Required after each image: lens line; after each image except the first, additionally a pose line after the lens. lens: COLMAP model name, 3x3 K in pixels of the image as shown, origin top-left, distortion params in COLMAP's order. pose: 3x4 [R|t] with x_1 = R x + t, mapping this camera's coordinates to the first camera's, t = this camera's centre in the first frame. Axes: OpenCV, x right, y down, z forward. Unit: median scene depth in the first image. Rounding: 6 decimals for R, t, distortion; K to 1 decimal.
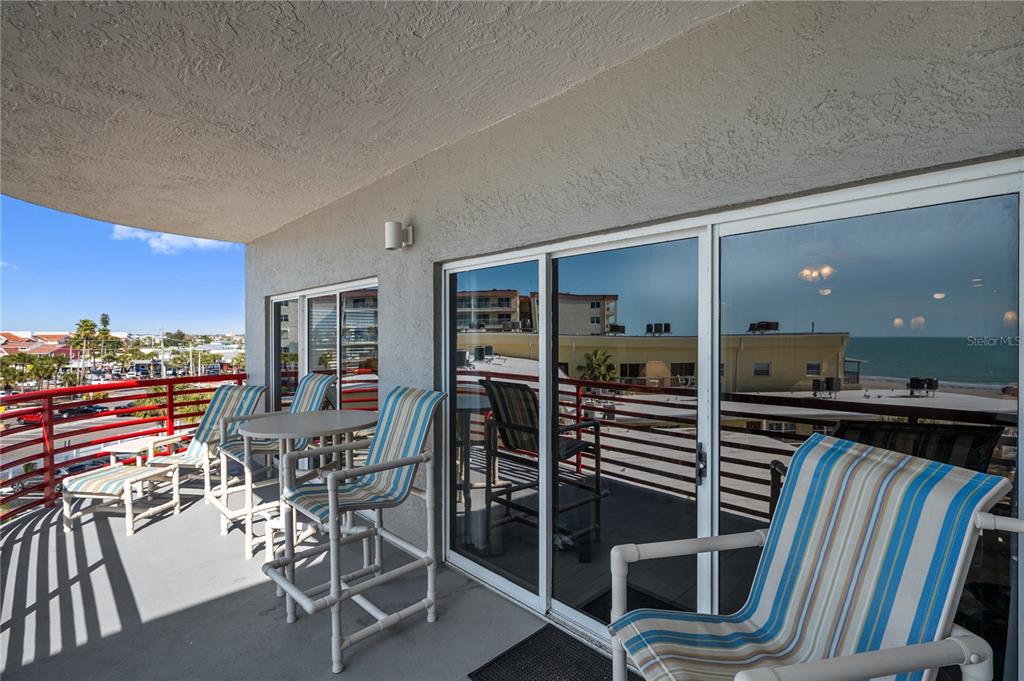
lens RADIAL K [[474.0, 0, 523.2], [0, 474.0, 337.8], [0, 0, 1]] dist [0.001476, 0.000260]
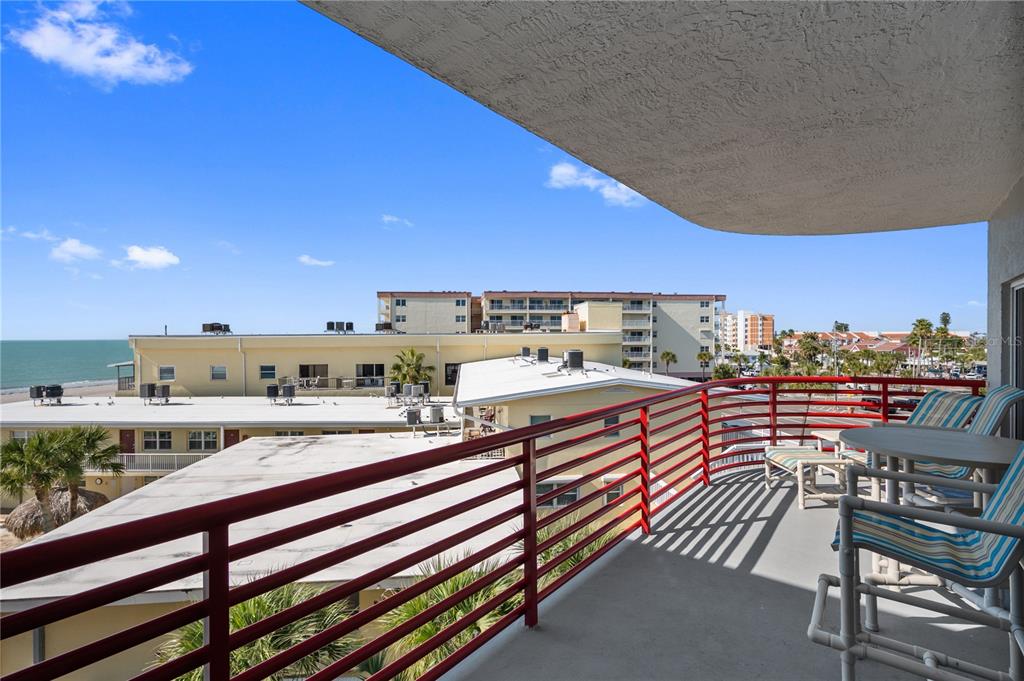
lens RADIAL K [[474.0, 0, 523.2], [0, 474.0, 337.8], [0, 0, 1]] dist [0.001476, 0.000260]
pose [[0.118403, 0.002732, -0.992962, 0.155459], [-0.000528, 0.999996, 0.002689, 0.000223], [0.992966, 0.000206, 0.118404, 0.137374]]
